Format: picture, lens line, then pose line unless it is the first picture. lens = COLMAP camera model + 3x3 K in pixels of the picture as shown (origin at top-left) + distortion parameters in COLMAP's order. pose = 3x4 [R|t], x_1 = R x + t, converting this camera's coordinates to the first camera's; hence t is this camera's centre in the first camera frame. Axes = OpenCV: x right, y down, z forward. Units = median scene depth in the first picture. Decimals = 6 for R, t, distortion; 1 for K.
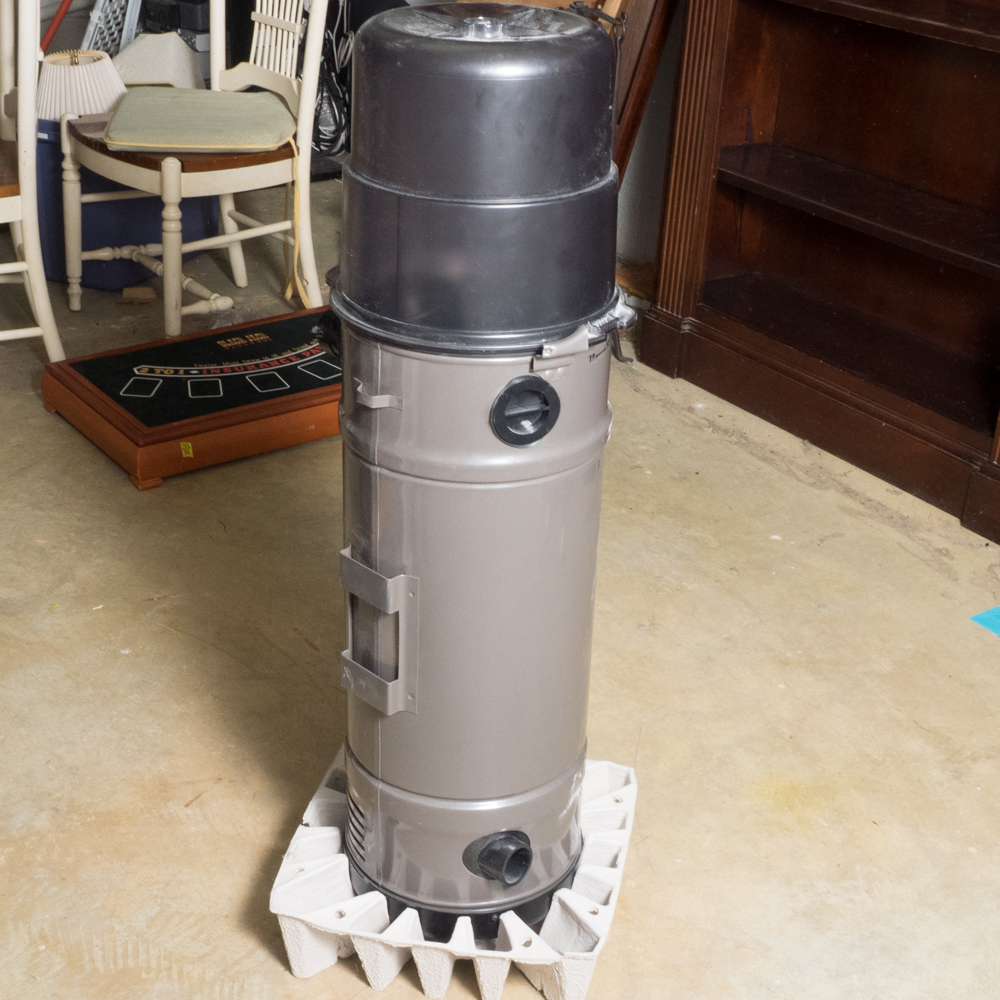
lens RADIAL K [[1711.0, 0, 500.0], [0, 1711.0, 500.0], [0, 0, 1]] dist [-0.007913, -0.024956]
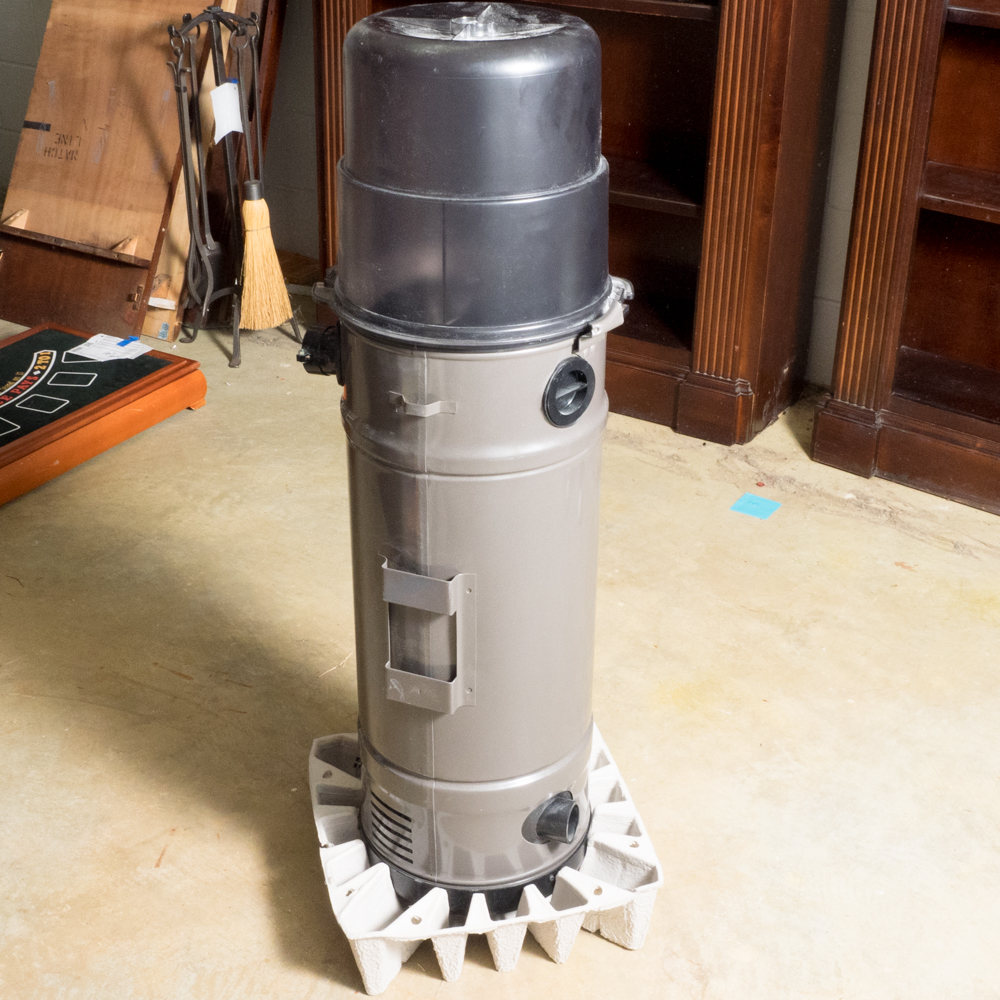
lens RADIAL K [[1562.4, 0, 499.9], [0, 1562.4, 472.9], [0, 0, 1]] dist [-0.007087, 0.017677]
pose [[0.907459, -0.202026, 0.368381, -0.332651], [0.196560, 0.979072, 0.052737, -0.054057], [-0.371326, 0.024553, 0.928178, 0.121079]]
